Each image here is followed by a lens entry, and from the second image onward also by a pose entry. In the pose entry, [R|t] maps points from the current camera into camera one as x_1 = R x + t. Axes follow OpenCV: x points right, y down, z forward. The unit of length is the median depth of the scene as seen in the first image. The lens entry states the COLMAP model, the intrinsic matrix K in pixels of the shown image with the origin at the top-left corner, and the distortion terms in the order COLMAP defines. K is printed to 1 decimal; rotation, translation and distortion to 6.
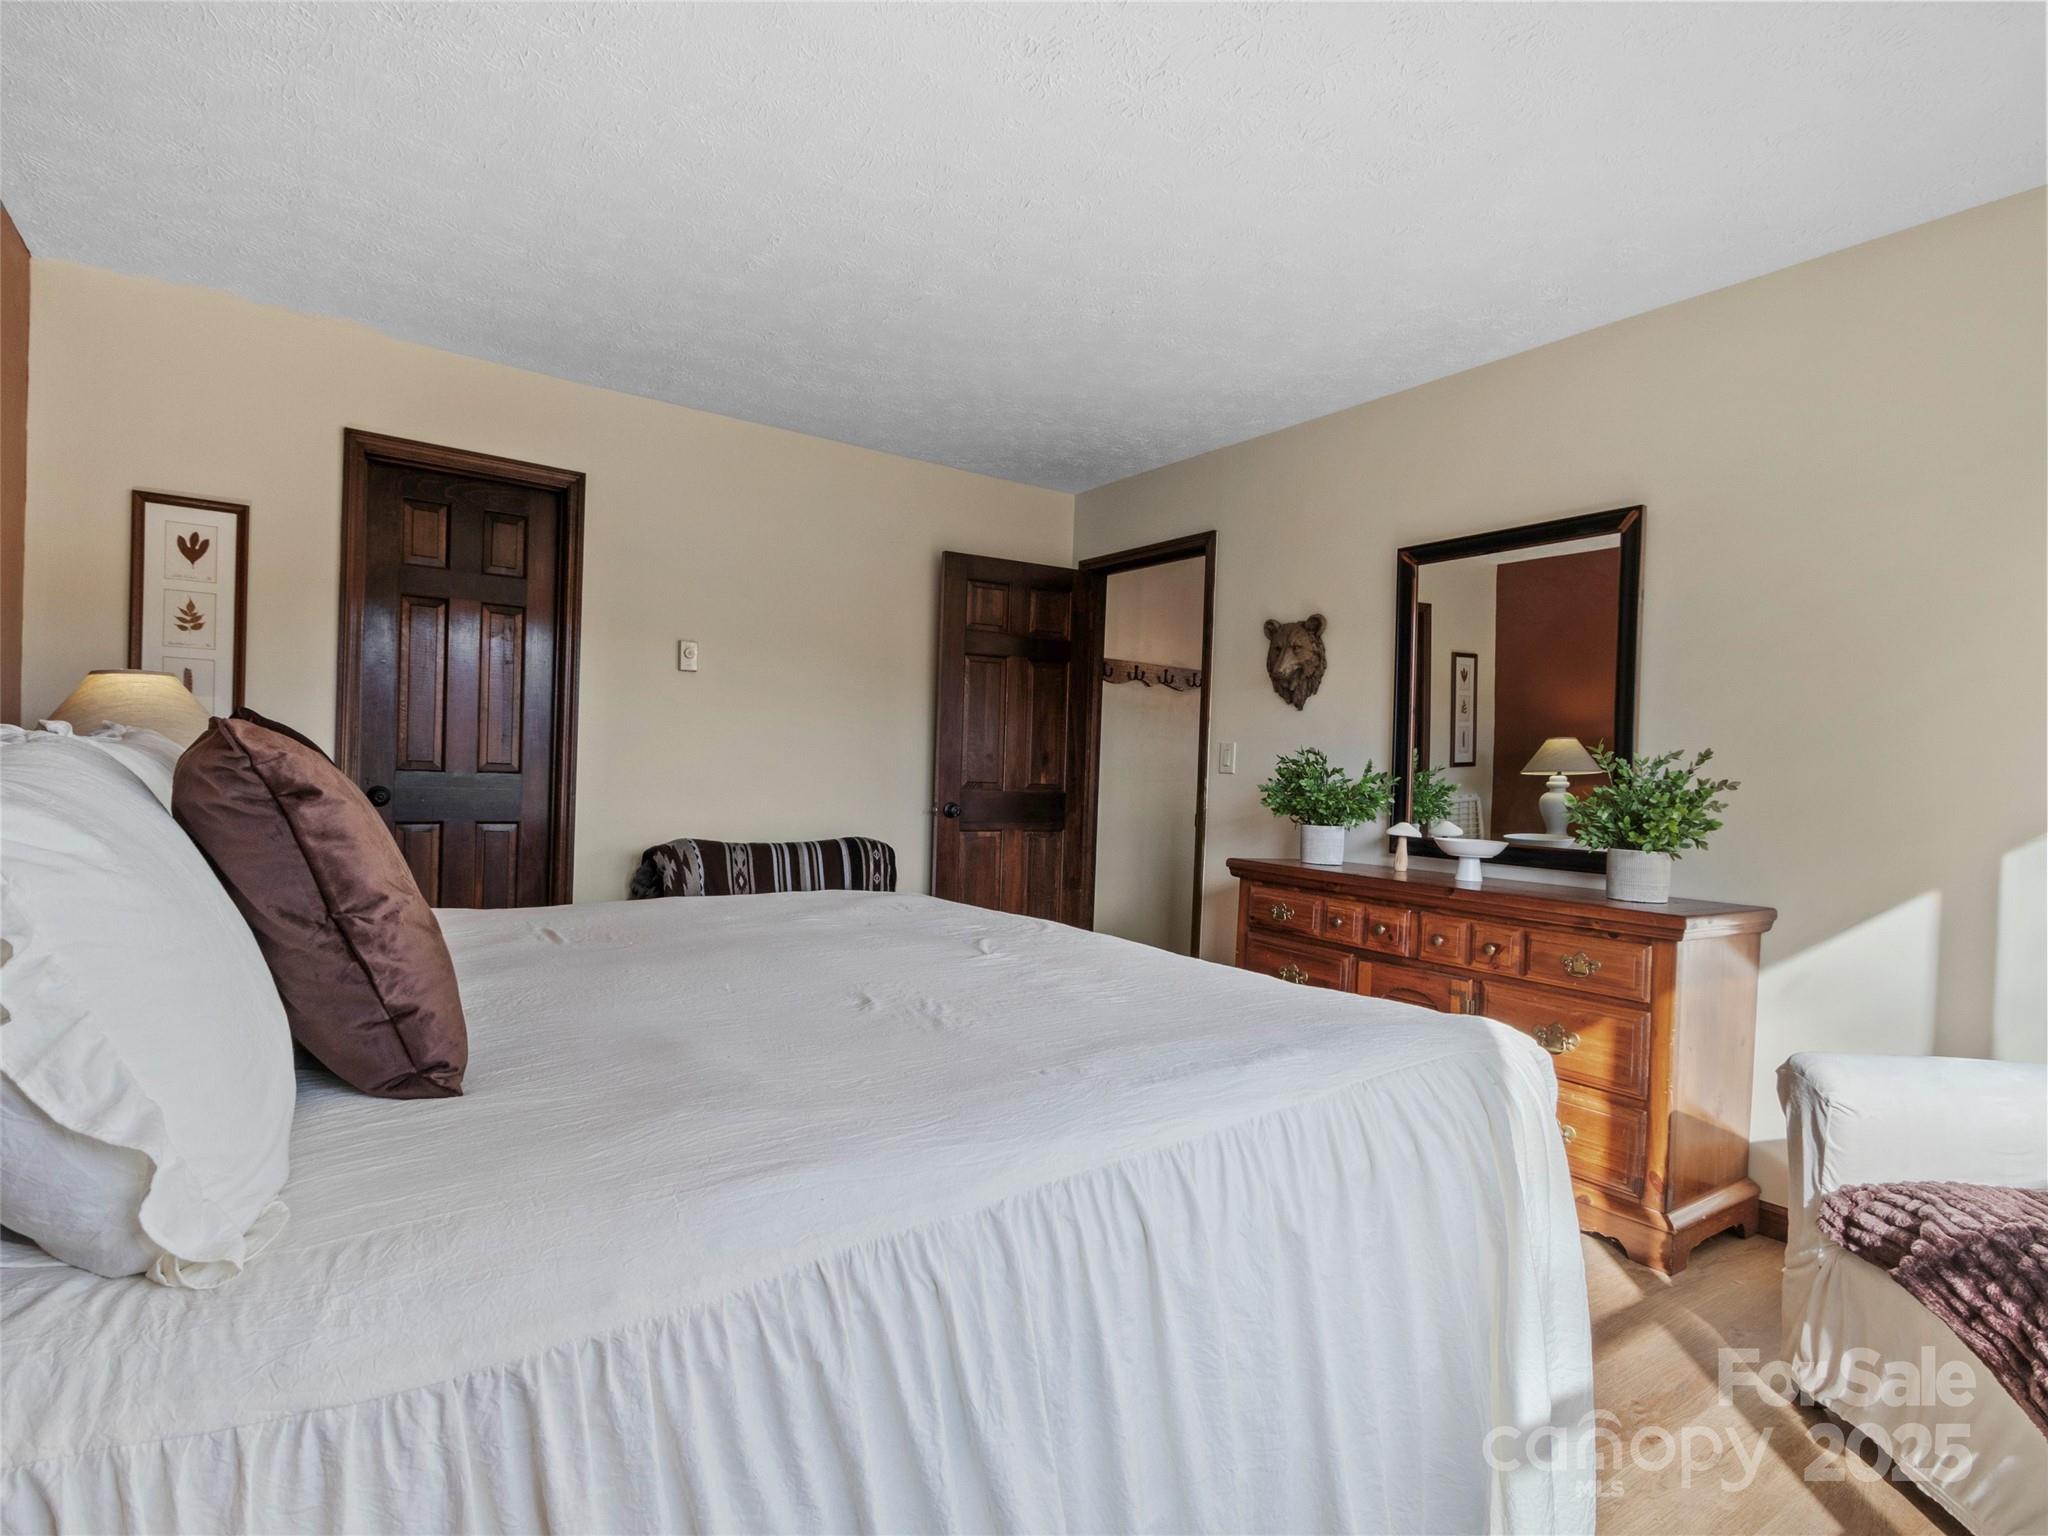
lens RADIAL K [[1048.3, 0, 1019.2], [0, 1048.3, 771.0], [0, 0, 1]] dist [-0.002876, -0.000017]
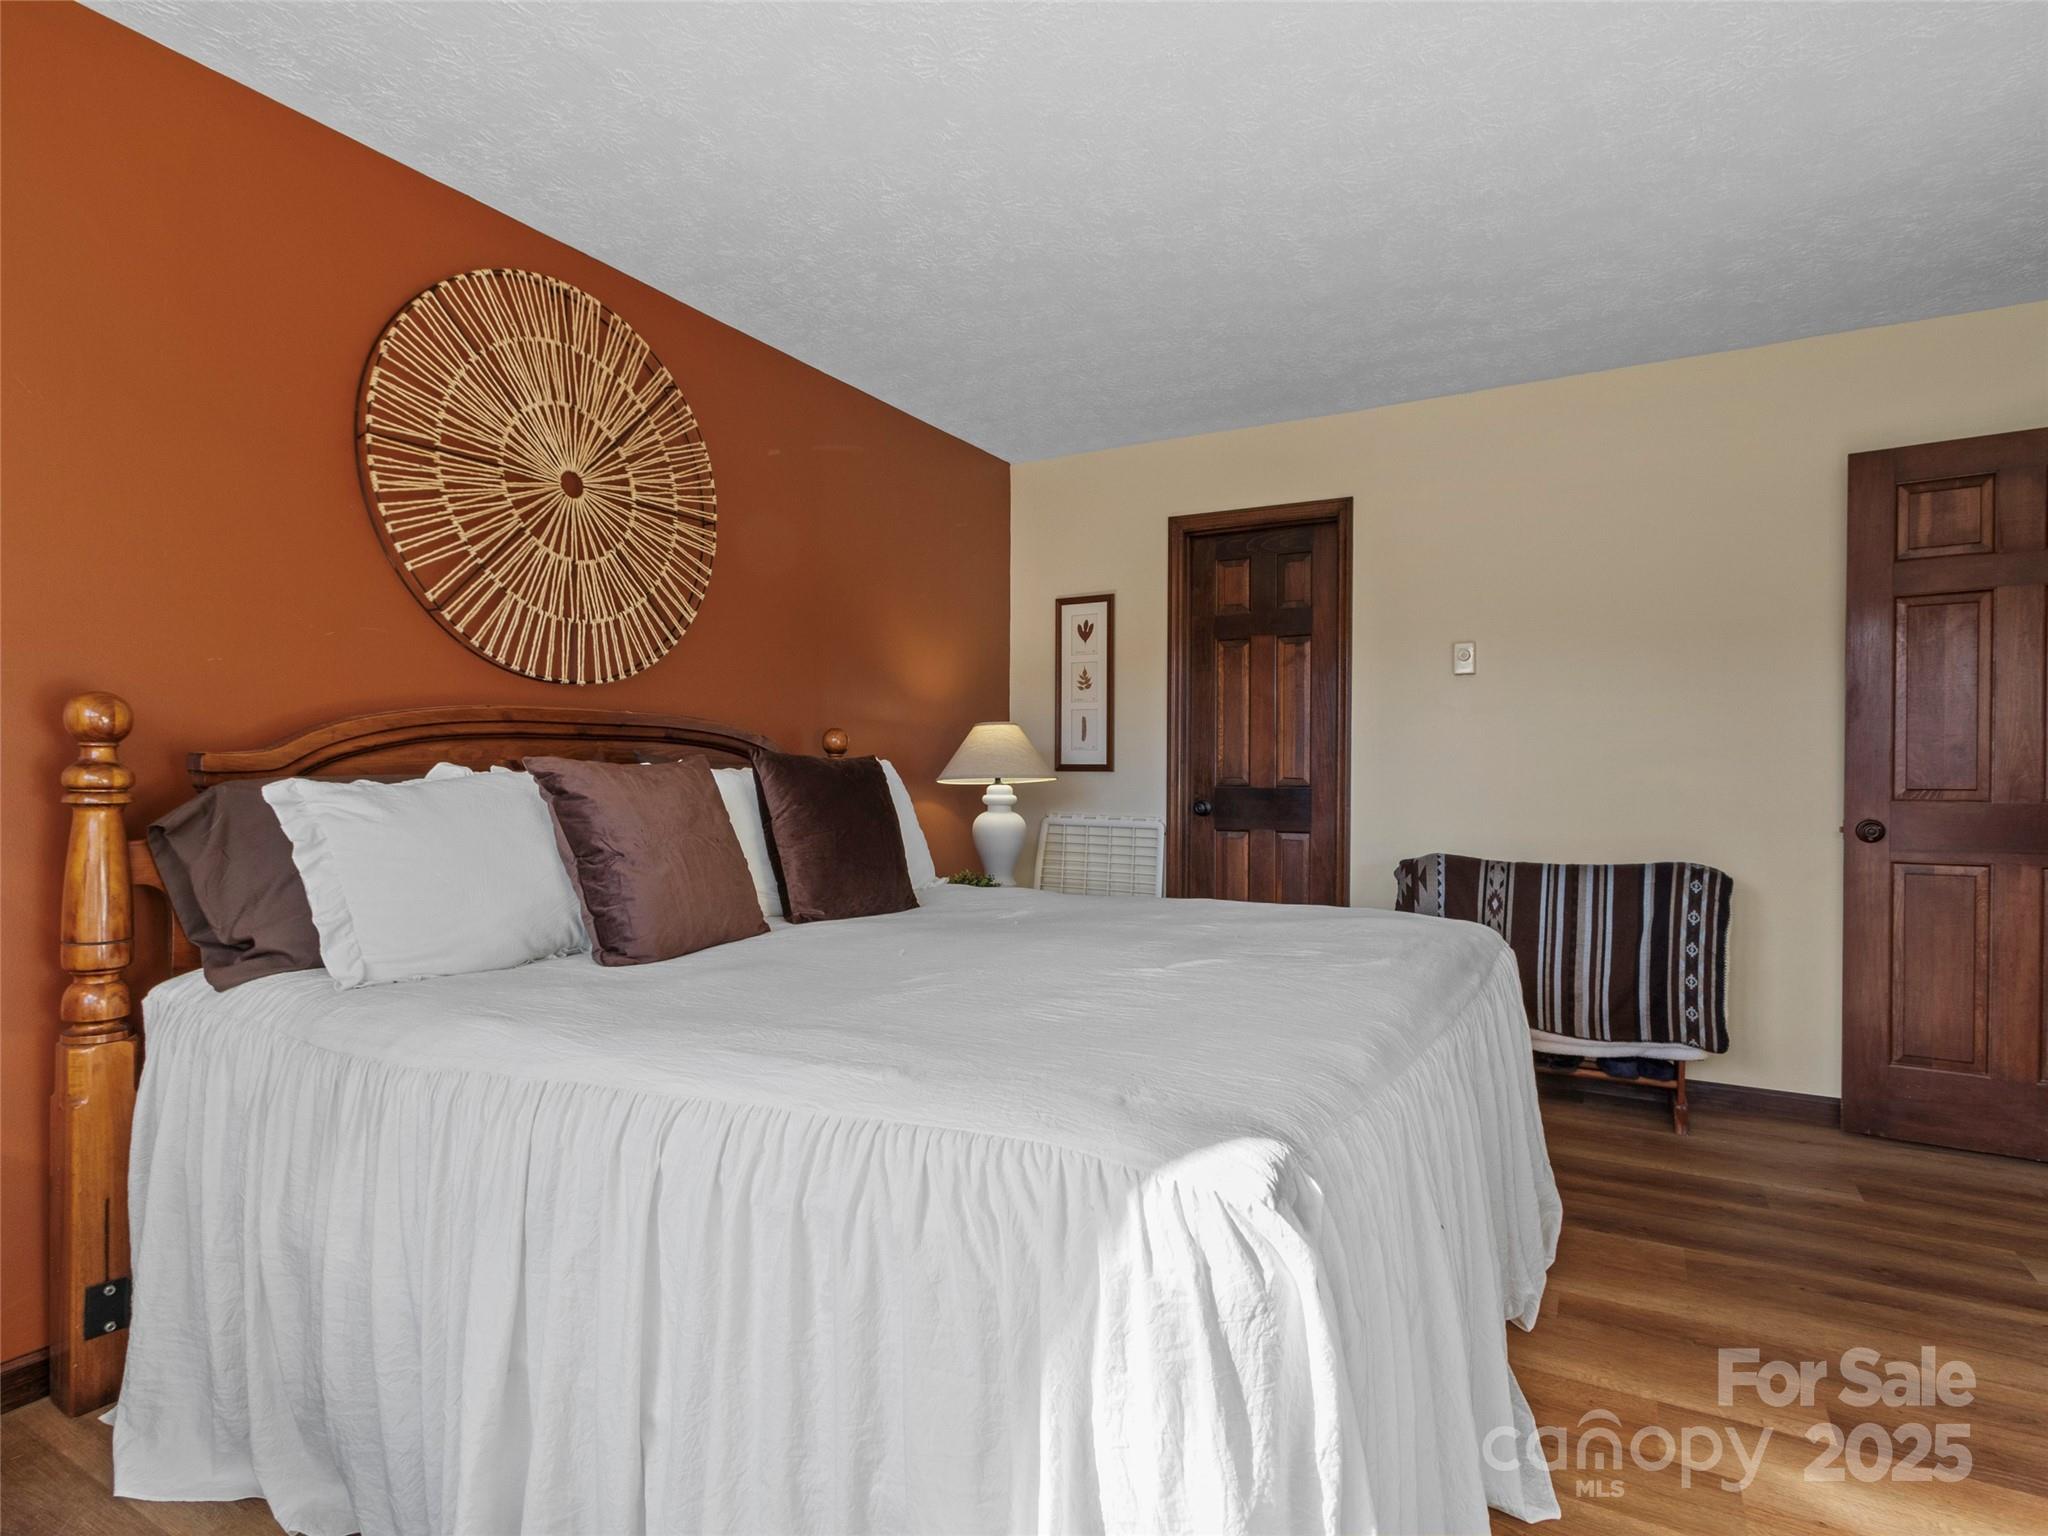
lens RADIAL K [[1048.3, 0, 1019.2], [0, 1048.3, 771.0], [0, 0, 1]] dist [-0.002876, -0.000017]
pose [[0.435350, -0.026762, -0.899863, 0.372655], [0.018141, 0.999616, -0.020952, 0.003168], [0.900079, -0.007202, 0.435668, 0.254233]]
